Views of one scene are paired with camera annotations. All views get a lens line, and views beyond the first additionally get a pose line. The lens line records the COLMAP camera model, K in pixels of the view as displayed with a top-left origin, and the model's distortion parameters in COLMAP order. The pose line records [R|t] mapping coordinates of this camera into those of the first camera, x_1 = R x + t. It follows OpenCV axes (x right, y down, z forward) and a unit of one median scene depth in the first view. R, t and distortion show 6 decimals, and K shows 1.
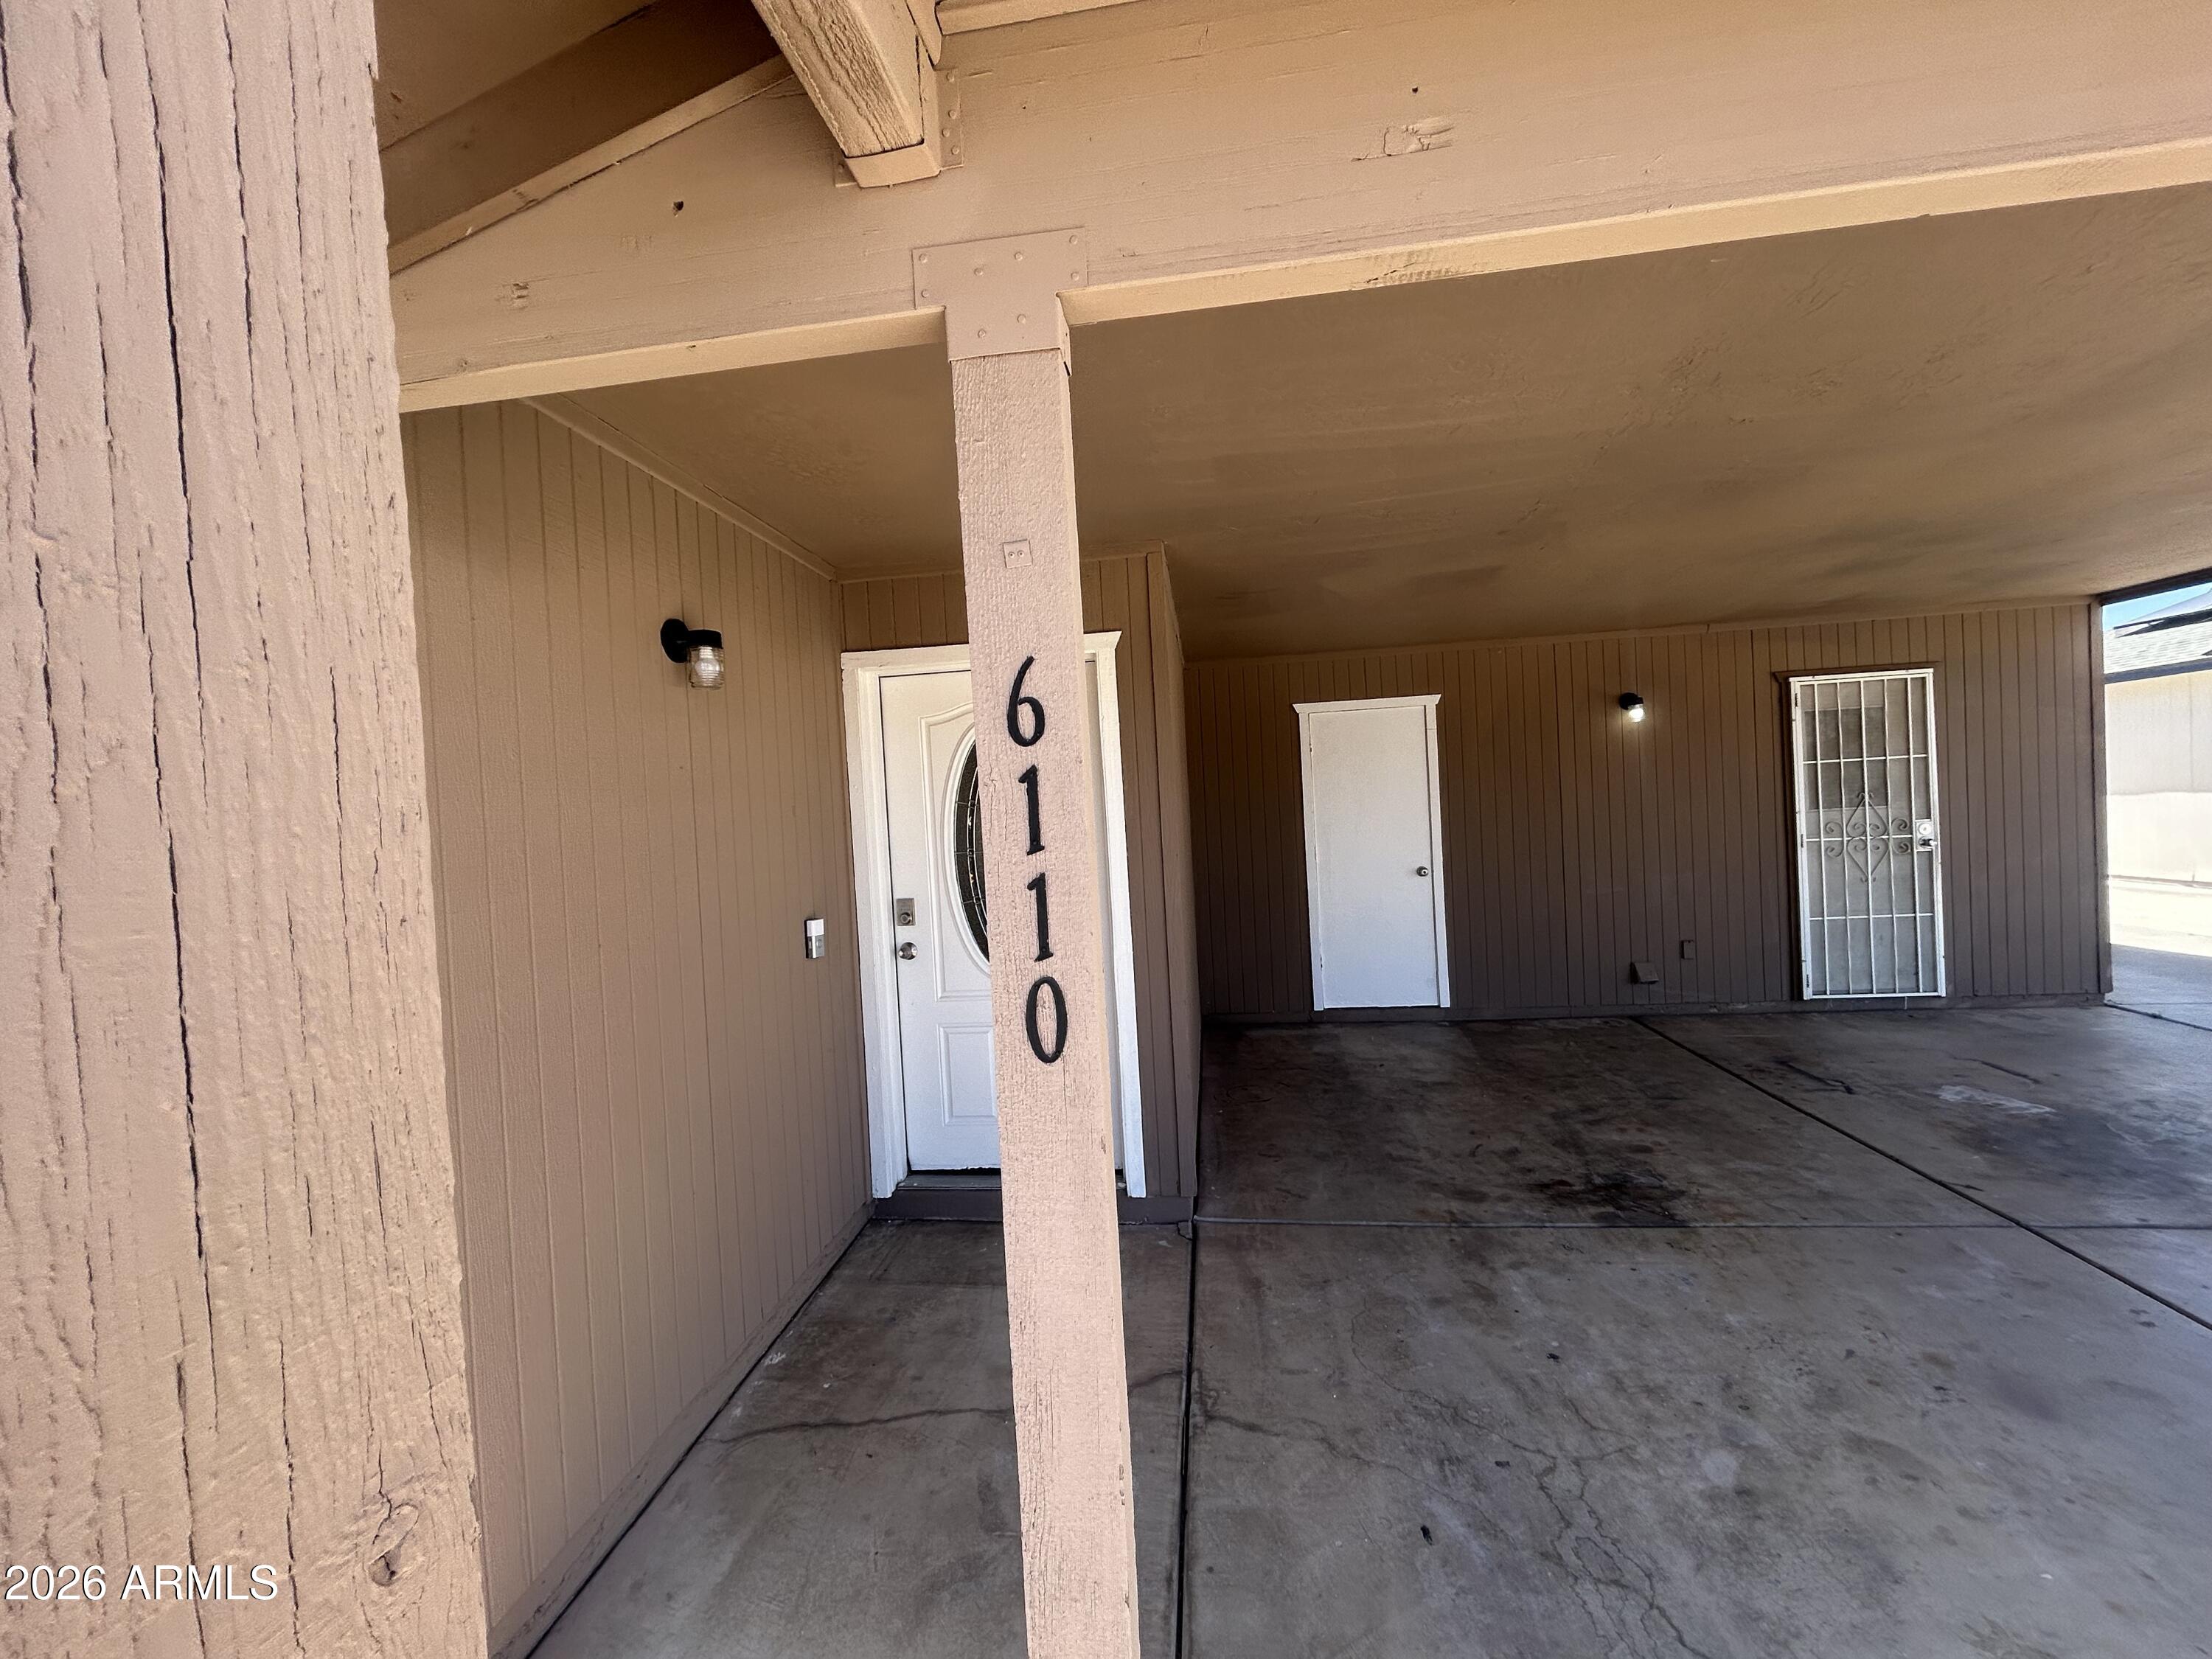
lens RADIAL K [[892.2, 0, 1106.0], [0, 892.2, 829.5], [0, 0, 1]] dist [-0.001749, -0.000139]
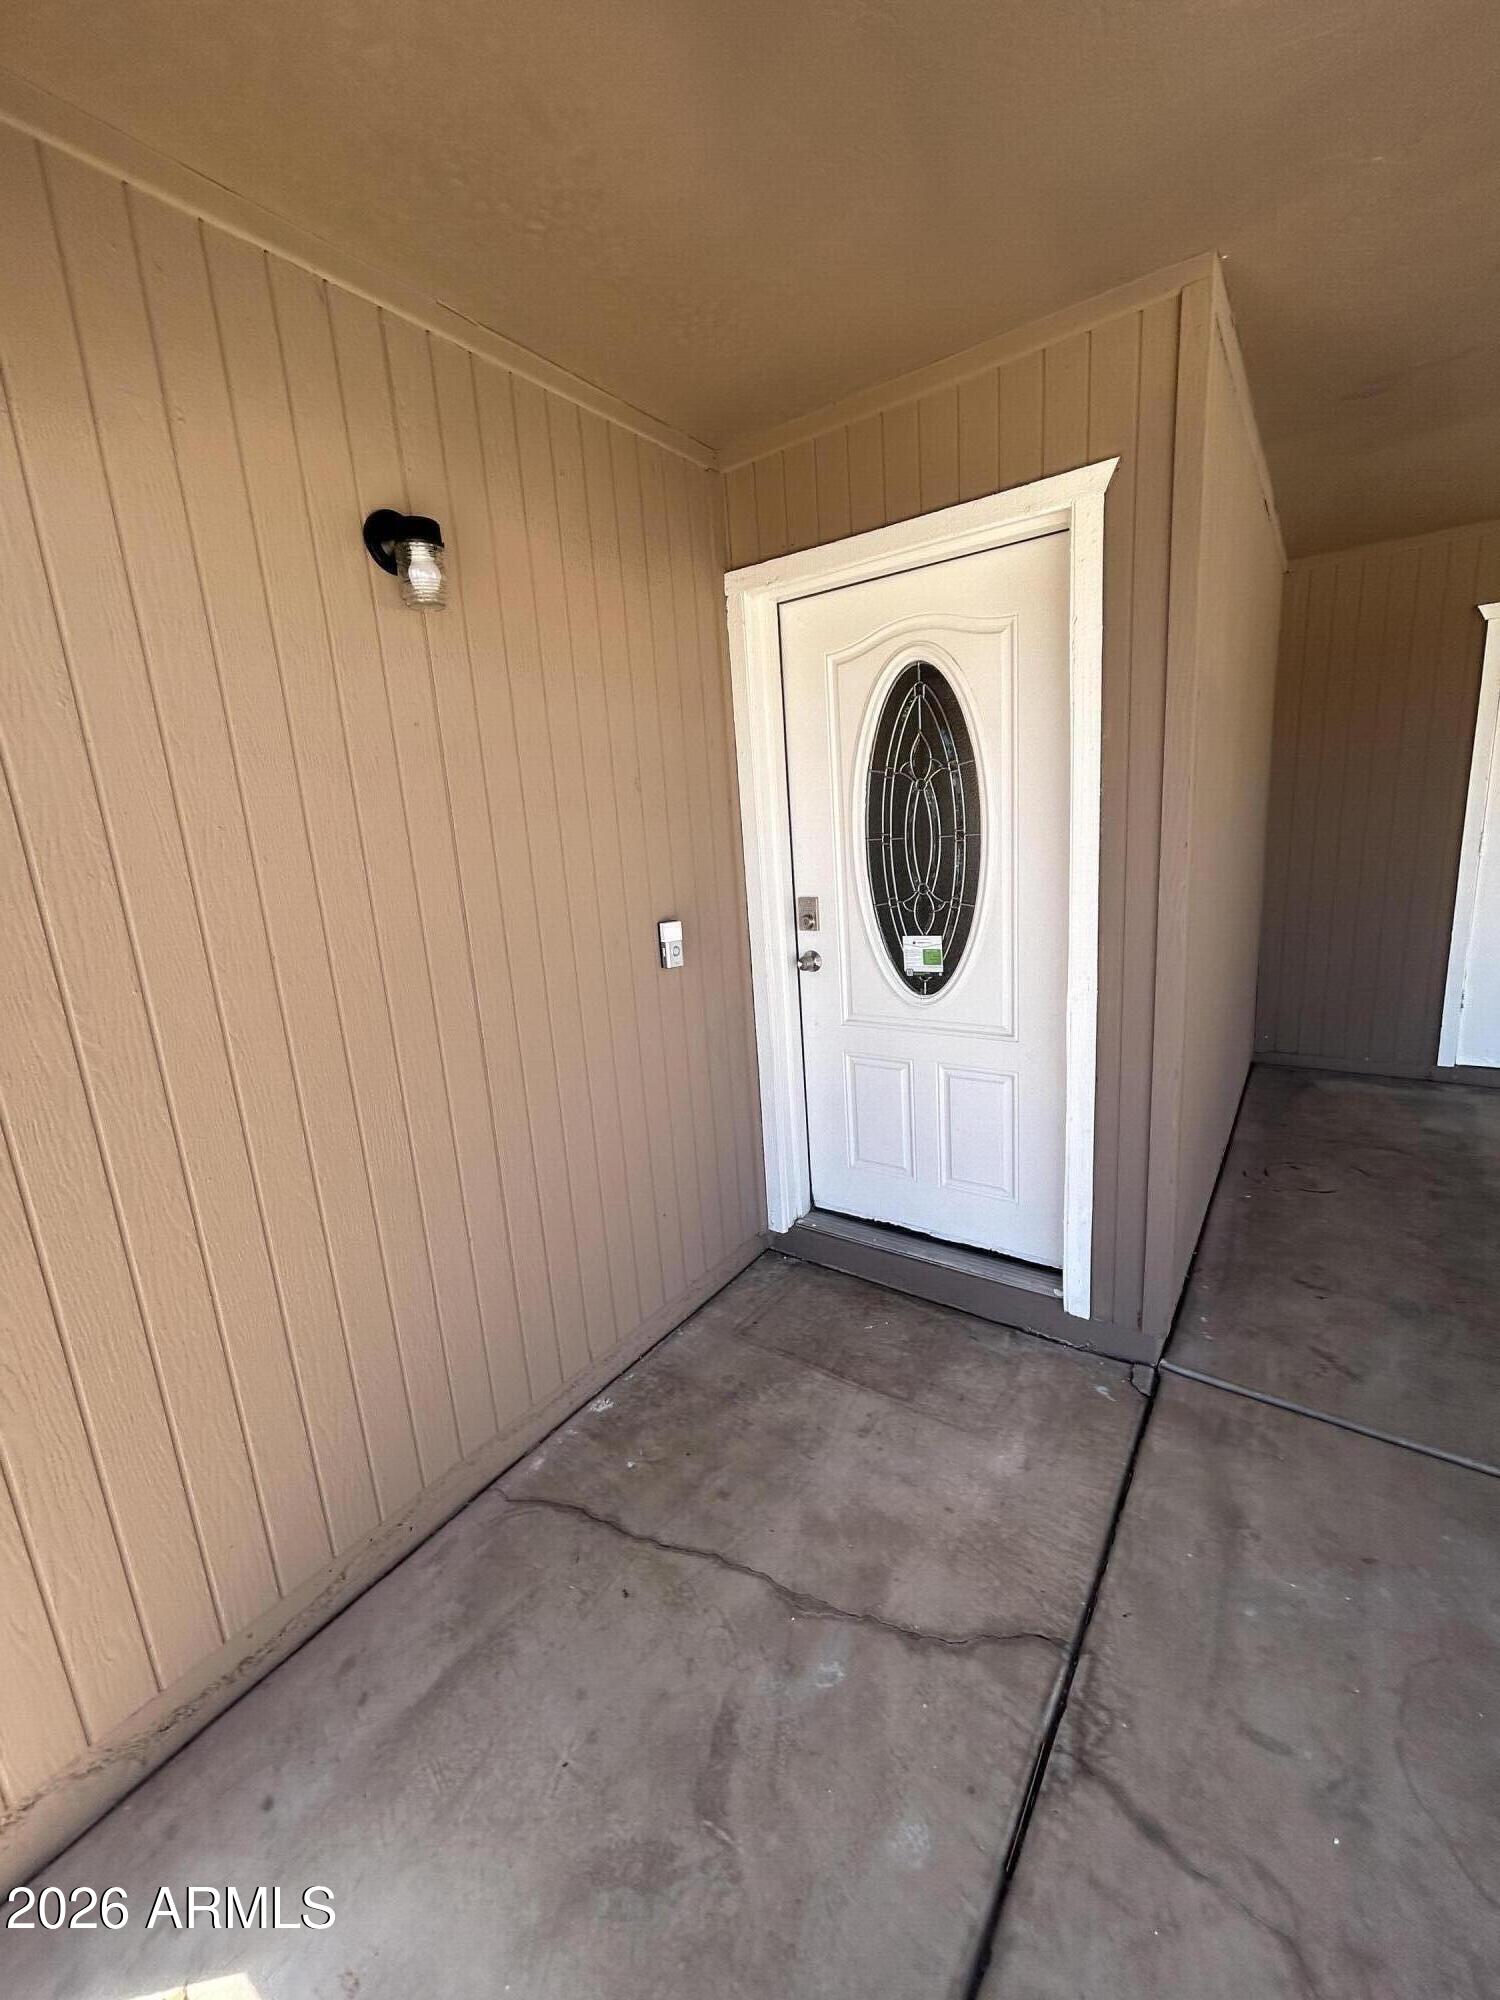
lens RADIAL K [[806.7, 0, 750.0], [0, 806.7, 1000.0], [0, 0, 1]] dist [-0.001749, -0.000139]
pose [[0.878945, 0.096322, -0.467095, 0.100437], [0.009348, 0.975725, 0.218801, 0.010268], [0.476832, -0.196680, 0.856708, 0.420734]]
